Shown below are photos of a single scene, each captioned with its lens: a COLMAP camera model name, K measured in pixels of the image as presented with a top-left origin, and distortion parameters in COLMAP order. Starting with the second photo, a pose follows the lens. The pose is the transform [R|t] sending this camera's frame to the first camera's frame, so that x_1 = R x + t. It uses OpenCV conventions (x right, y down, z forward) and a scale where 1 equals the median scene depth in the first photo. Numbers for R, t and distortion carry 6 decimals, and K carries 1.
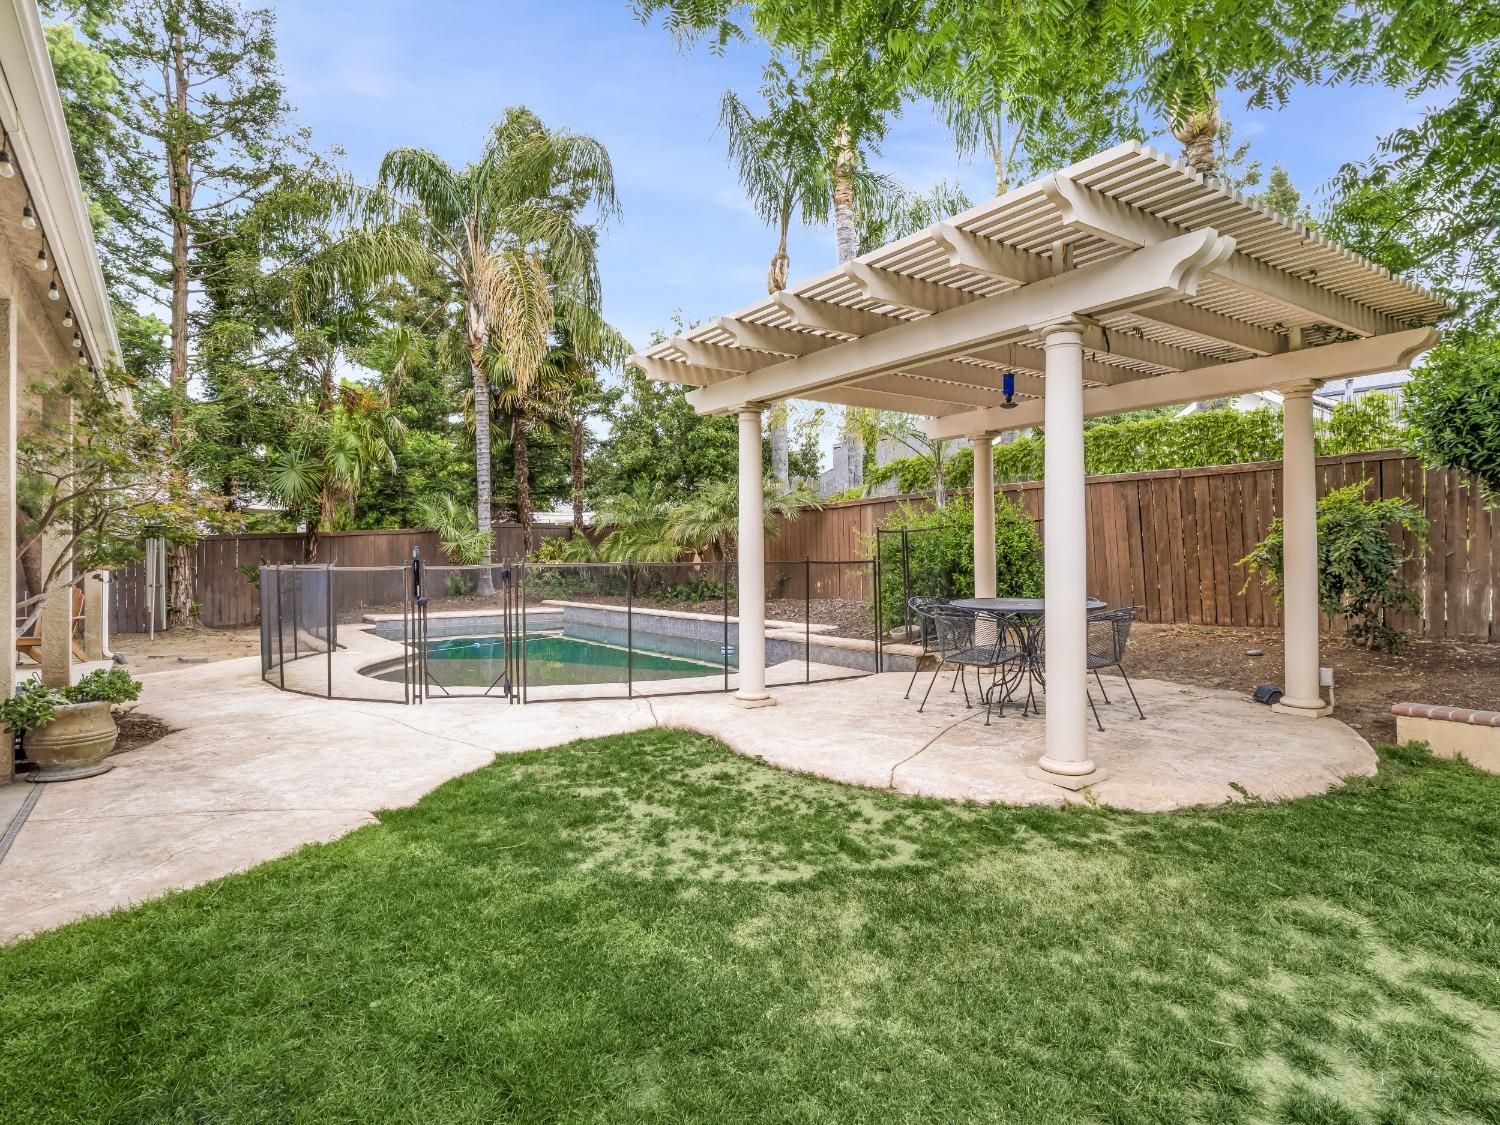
lens RADIAL K [[835.9, 0, 750.7], [0, 835.9, 533.1], [0, 0, 1]] dist [-0.004136, -0.000696]
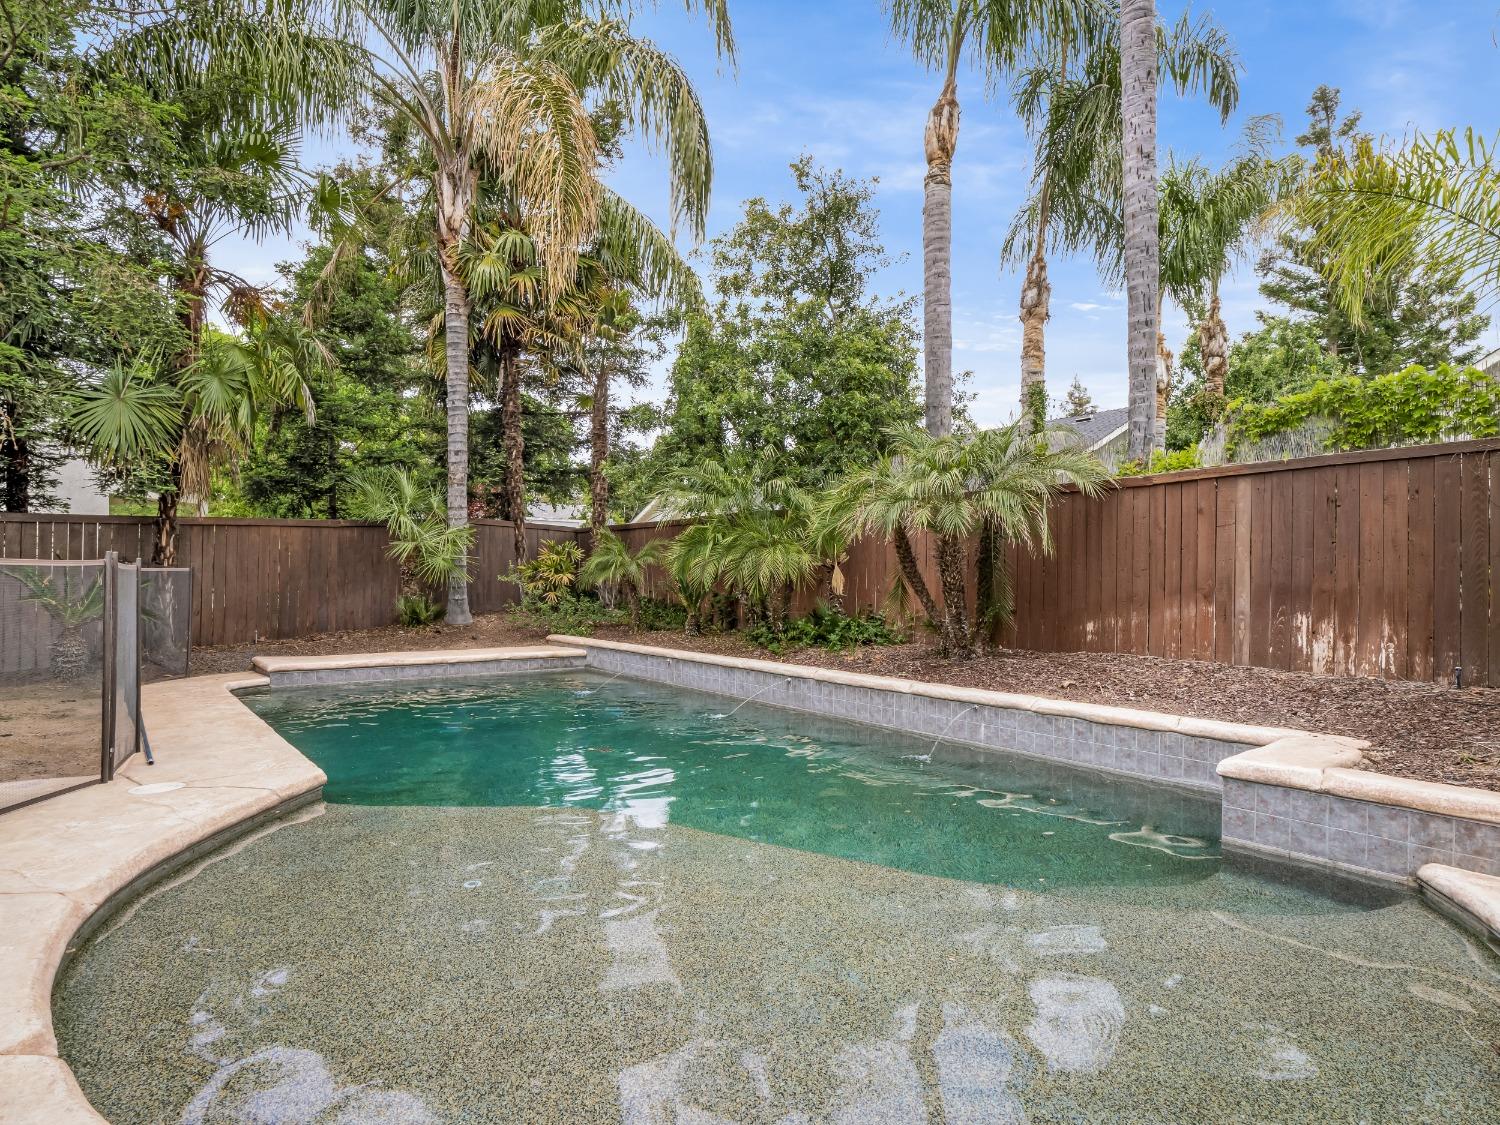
lens RADIAL K [[824.3, 0, 754.8], [0, 824.3, 578.1], [0, 0, 1]] dist [-0.006647, -0.000944]
pose [[0.997679, 0.024242, 0.063629, -0.146174], [-0.025751, 0.999403, 0.023013, 0.019155], [-0.063033, -0.024598, 0.997708, 0.393234]]
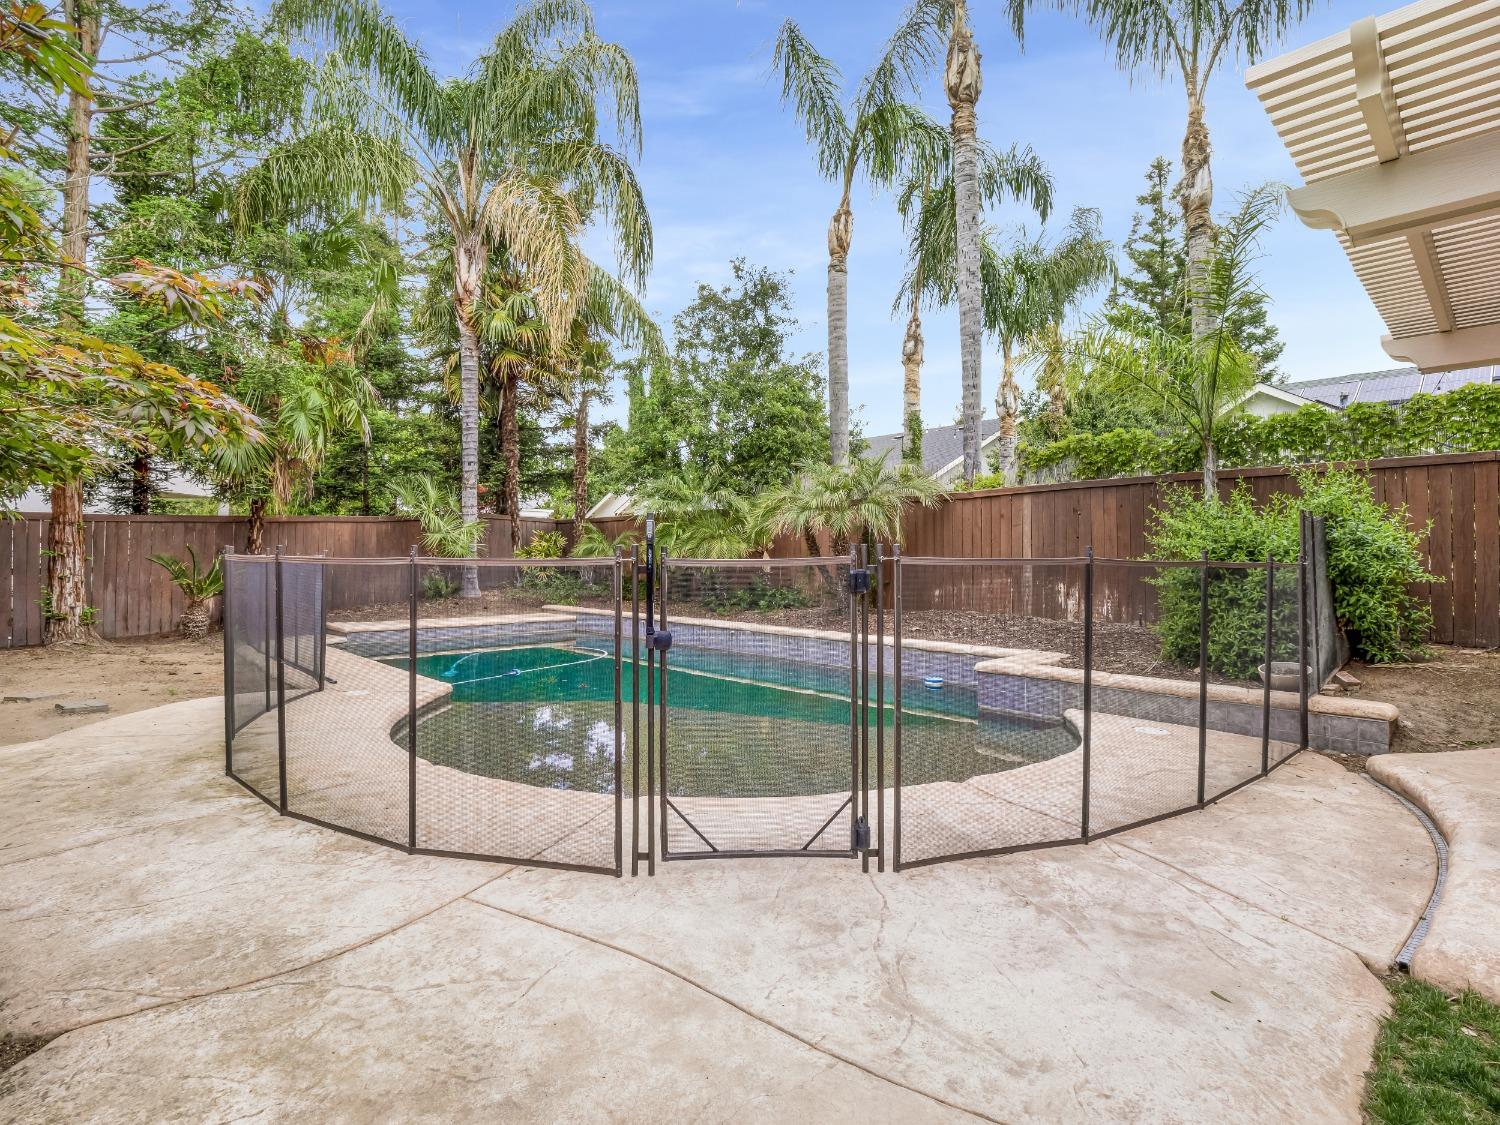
lens RADIAL K [[749.0, 0, 749.7], [0, 749.0, 541.2], [0, 0, 1]] dist [-0.015903, -0.000483]
pose [[0.990066, 0.021168, 0.139002, -0.167810], [-0.021483, 0.999769, 0.000765, 0.012404], [-0.138954, -0.003744, 0.990292, 0.253757]]
